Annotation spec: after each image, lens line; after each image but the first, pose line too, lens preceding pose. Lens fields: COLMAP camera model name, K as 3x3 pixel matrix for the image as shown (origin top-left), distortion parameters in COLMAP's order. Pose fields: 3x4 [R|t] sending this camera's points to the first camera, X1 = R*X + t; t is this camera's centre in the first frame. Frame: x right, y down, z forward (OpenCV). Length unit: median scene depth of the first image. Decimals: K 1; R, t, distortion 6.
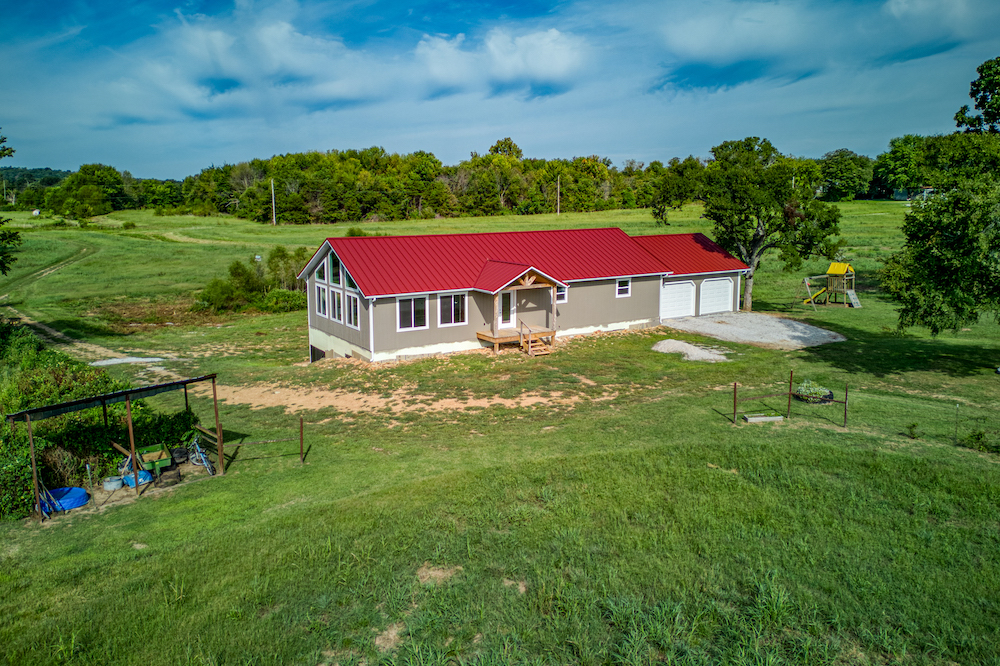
lens RADIAL K [[789.1, 0, 504.1], [0, 789.1, 317.5], [0, 0, 1]] dist [0.076504, -0.064481]
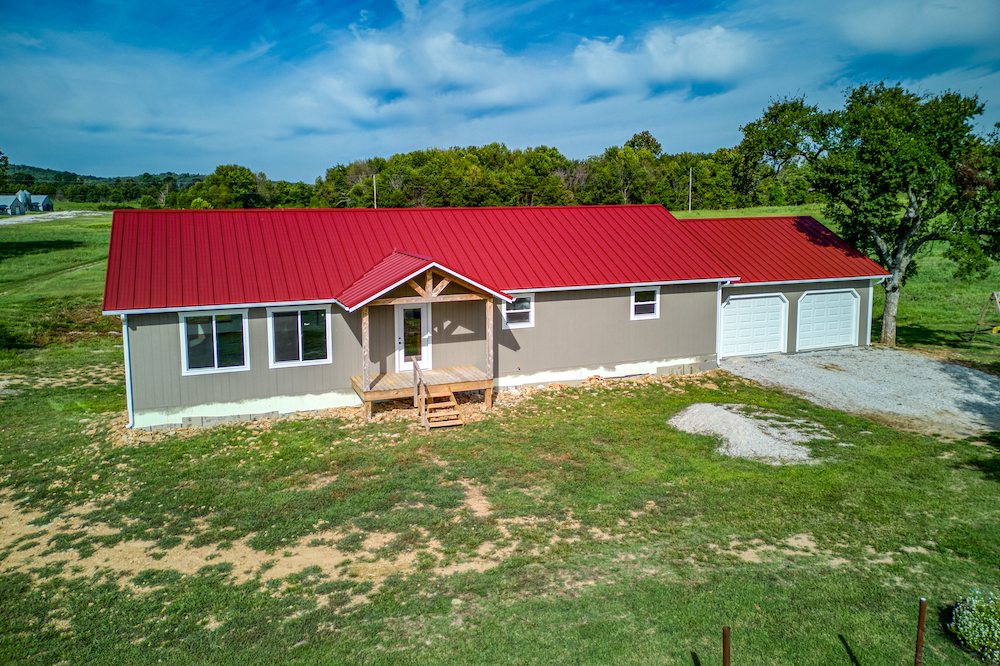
lens RADIAL K [[789.1, 0, 504.2], [0, 789.1, 322.2], [0, 0, 1]] dist [0.076504, -0.064481]
pose [[0.981518, 0.027583, -0.189370, 0.039509], [-0.027554, 0.999616, 0.002787, -0.005597], [0.189374, 0.002482, 0.981902, 0.101809]]
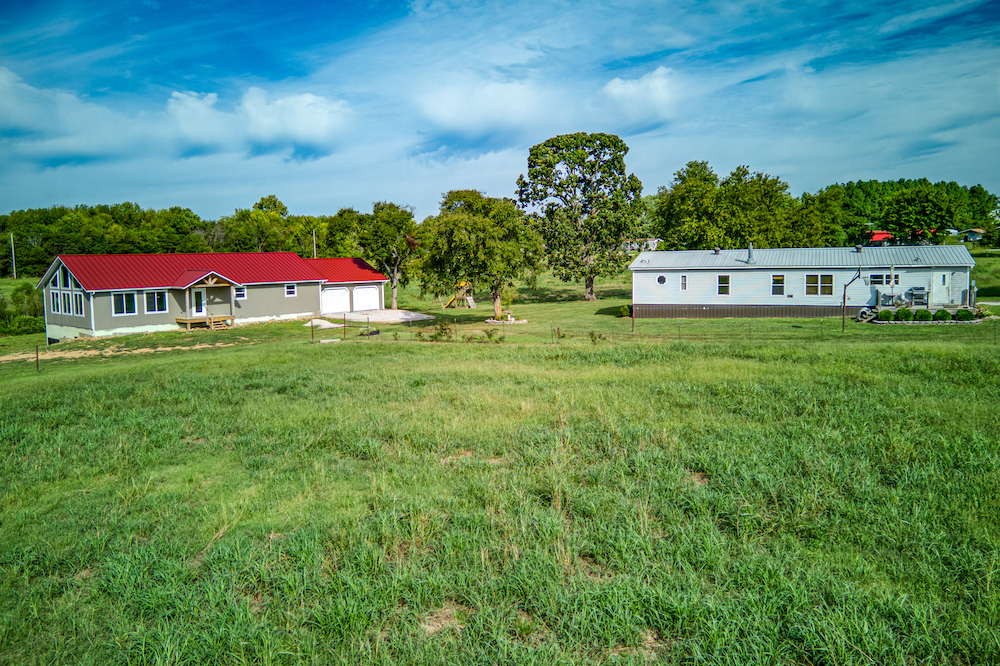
lens RADIAL K [[789.1, 0, 518.1], [0, 789.1, 328.9], [0, 0, 1]] dist [0.076504, -0.064481]
pose [[0.961142, -0.039069, 0.273277, 0.037469], [0.055402, 0.997093, -0.052304, 0.033387], [-0.270439, 0.065411, 0.960512, -0.131121]]
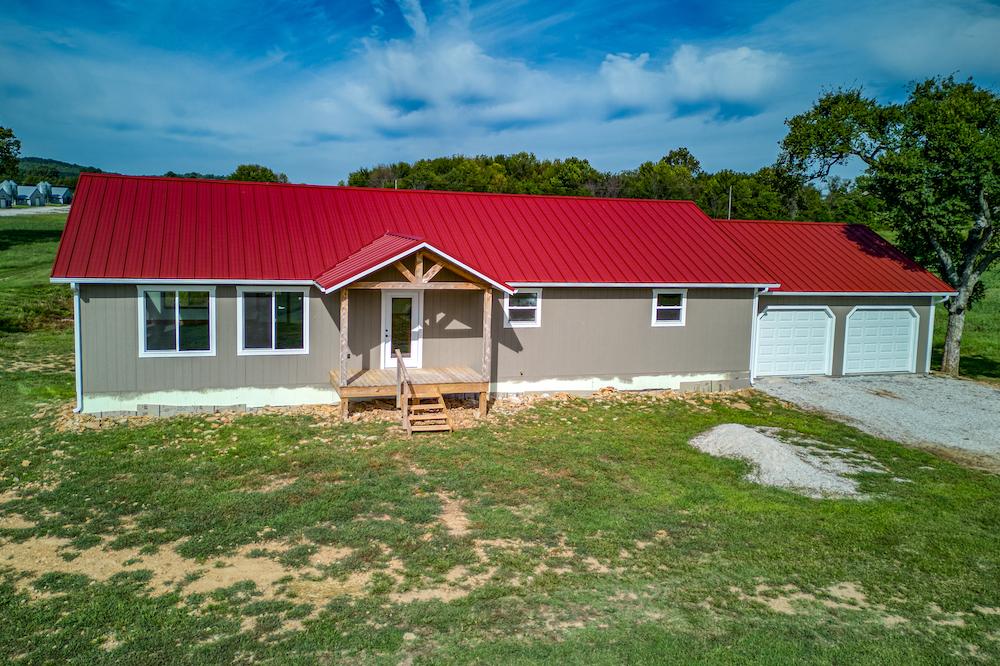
lens RADIAL K [[789.1, 0, 486.0], [0, 789.1, 318.2], [0, 0, 1]] dist [0.076504, -0.064481]
pose [[0.965065, 0.064131, -0.254040, 0.041396], [-0.075343, 0.996556, -0.034644, -0.001058], [0.250944, 0.052574, 0.966573, 0.117544]]
